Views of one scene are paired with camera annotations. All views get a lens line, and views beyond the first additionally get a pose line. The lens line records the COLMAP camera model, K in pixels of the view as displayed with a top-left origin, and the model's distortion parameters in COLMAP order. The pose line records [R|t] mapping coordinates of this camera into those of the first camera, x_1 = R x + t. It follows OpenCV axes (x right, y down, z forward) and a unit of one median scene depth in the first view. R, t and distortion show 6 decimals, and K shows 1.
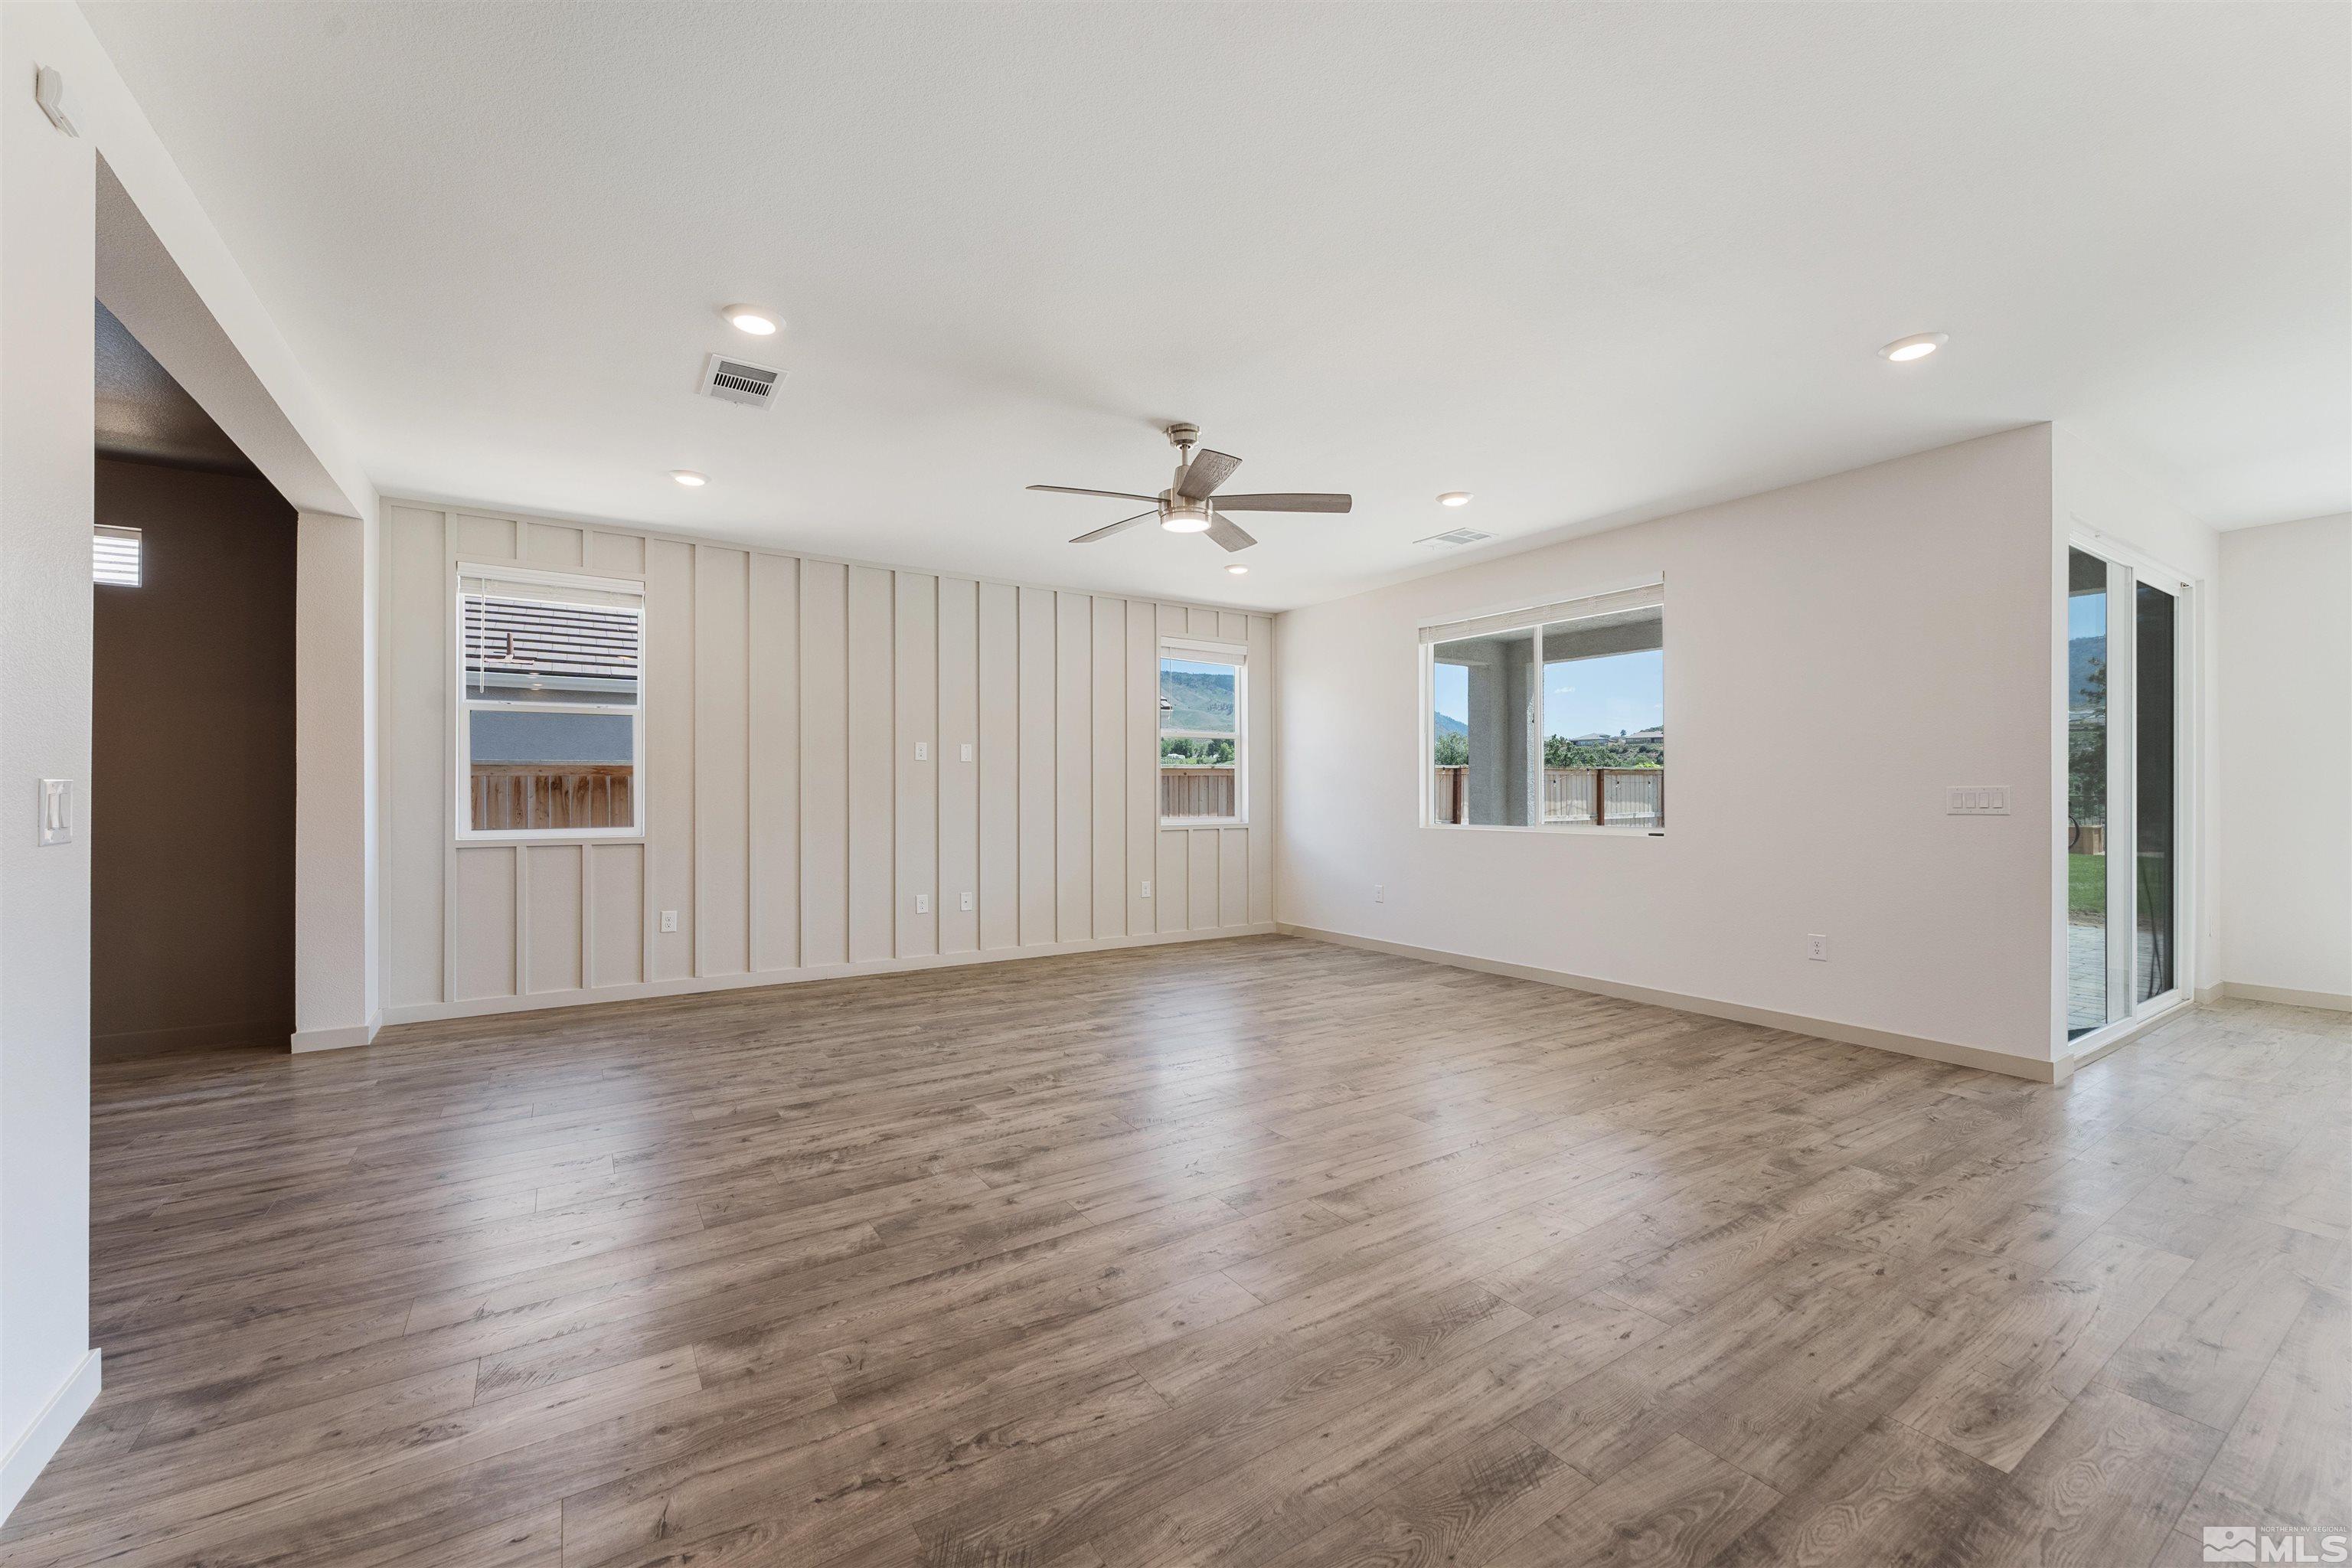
lens RADIAL K [[939.0, 0, 1173.8], [0, 939.0, 794.5], [0, 0, 1]] dist [-0.002898, 0.000179]
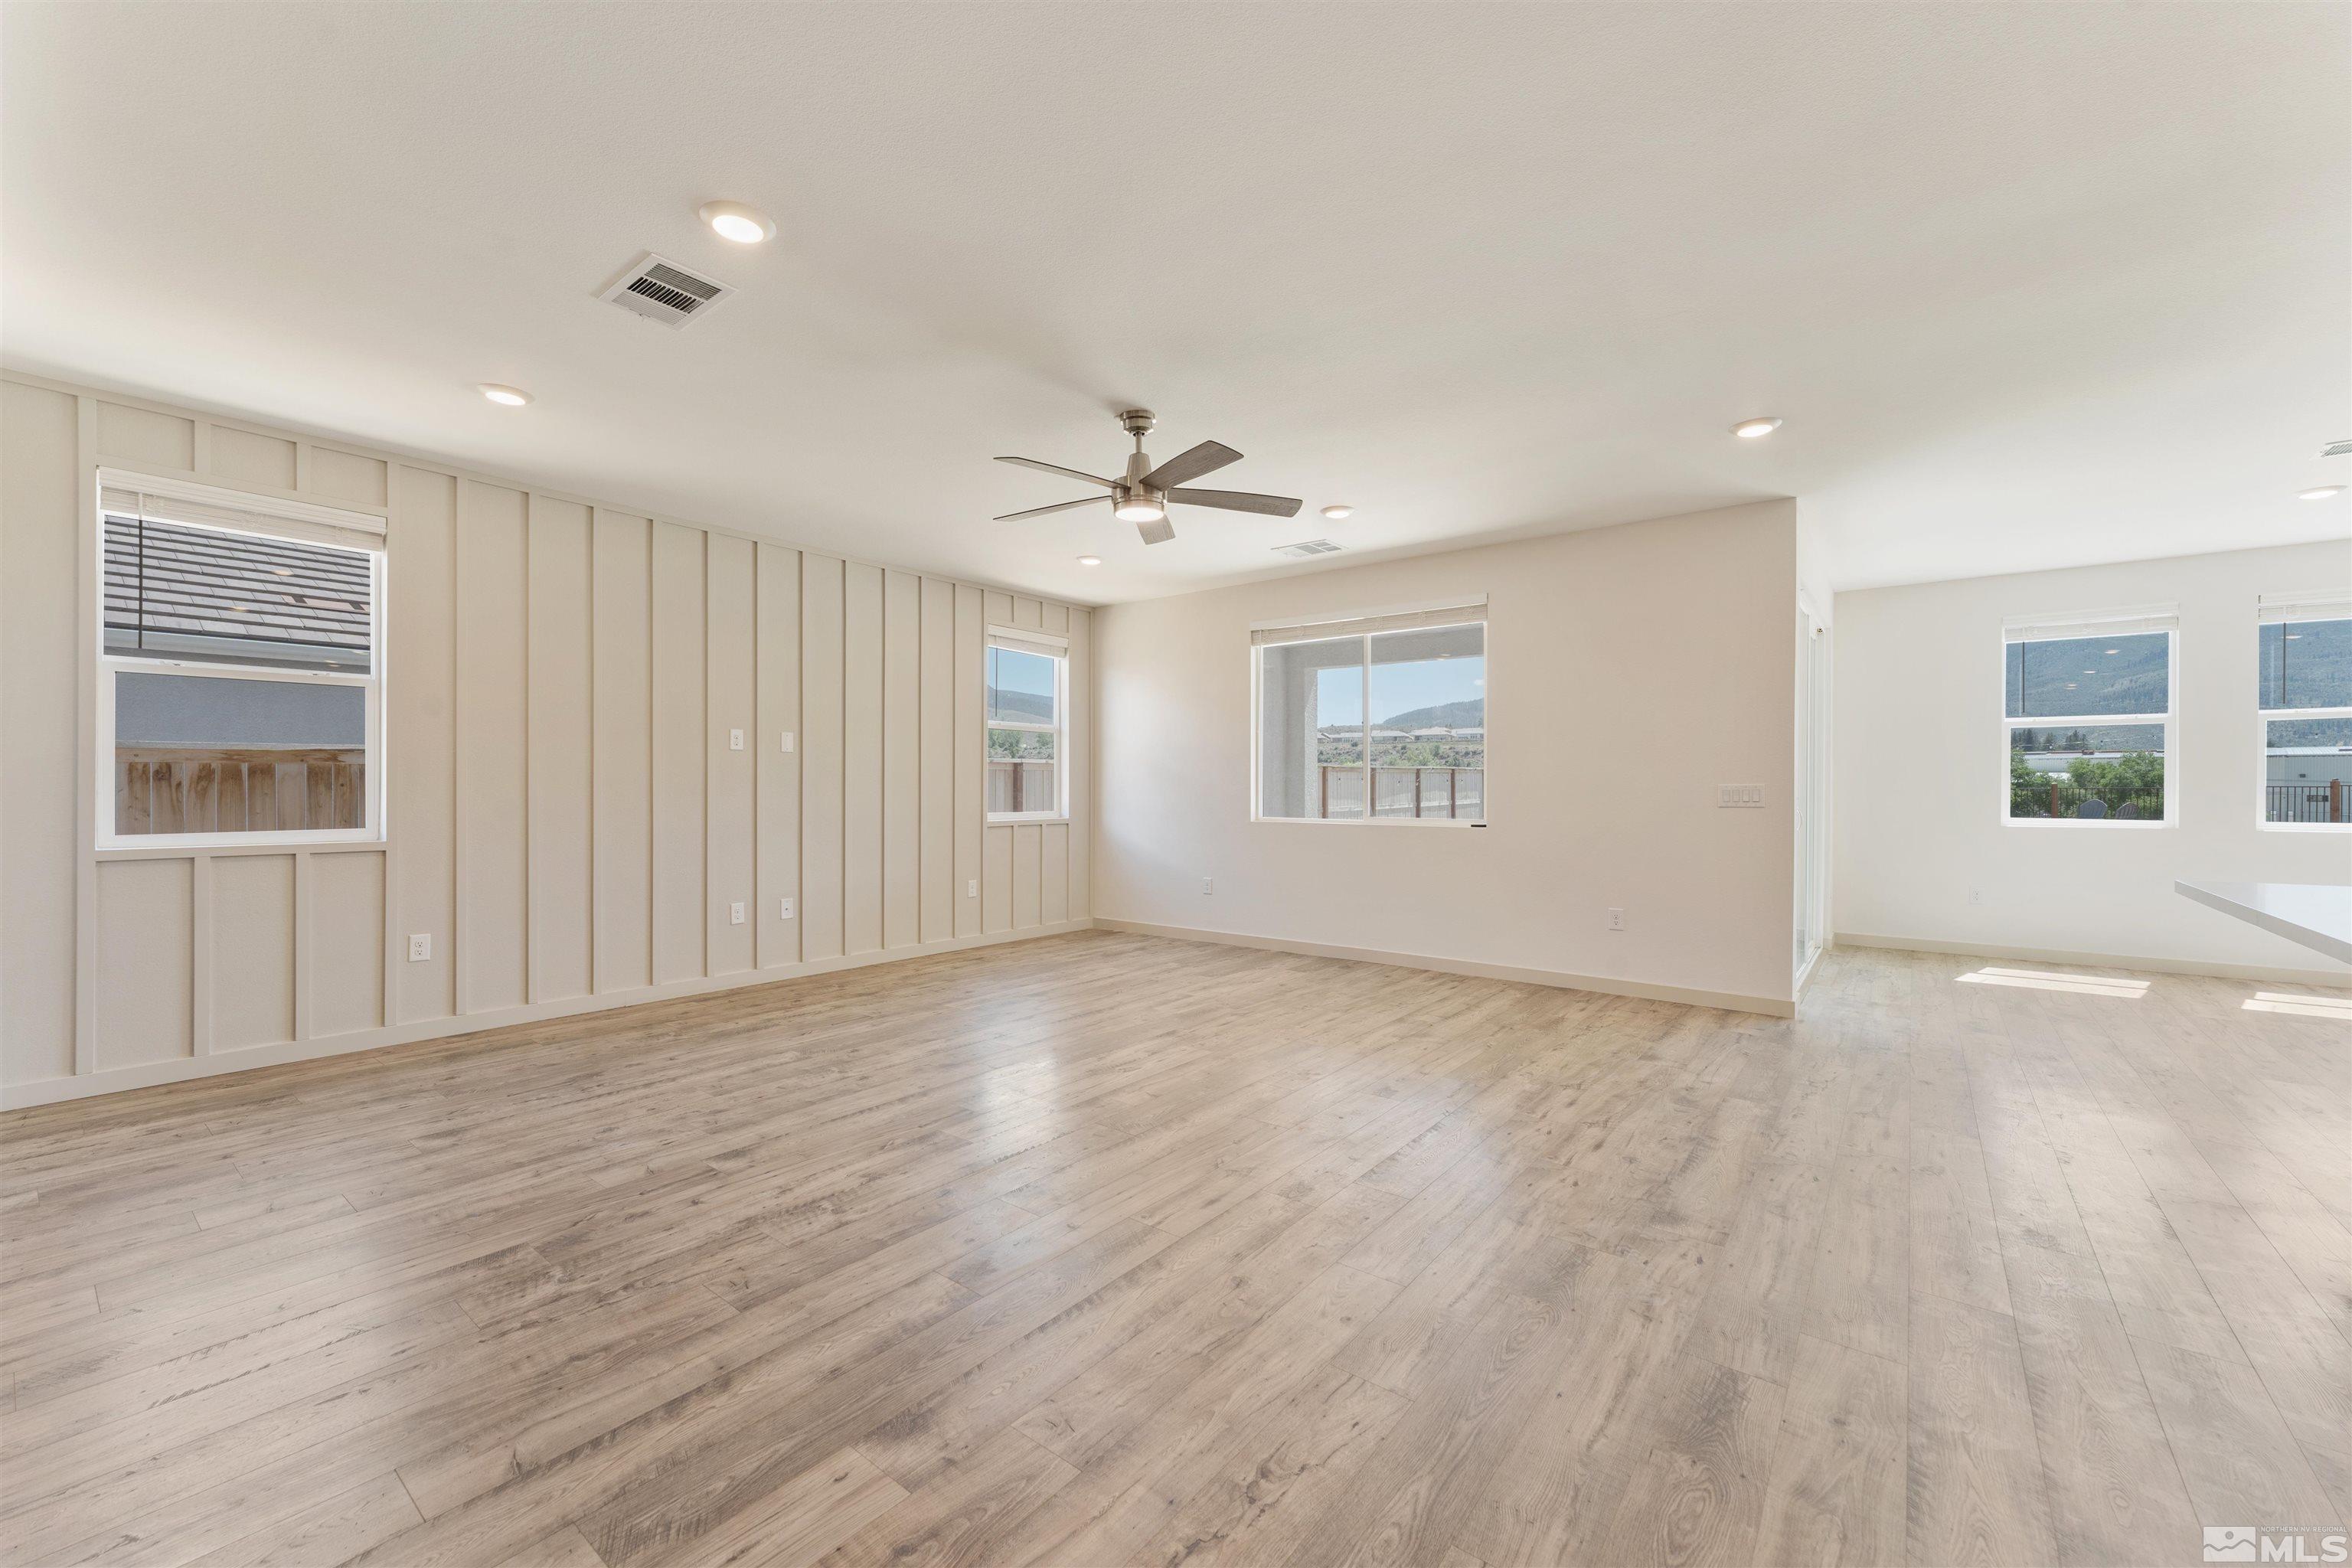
lens RADIAL K [[939.0, 0, 1181.1], [0, 939.0, 792.6], [0, 0, 1]] dist [-0.002898, 0.000179]
pose [[0.947817, 0.001294, 0.318812, -0.215362], [-0.002476, 0.999991, 0.003303, -0.000540], [-0.318805, -0.003920, 0.947812, 0.049045]]
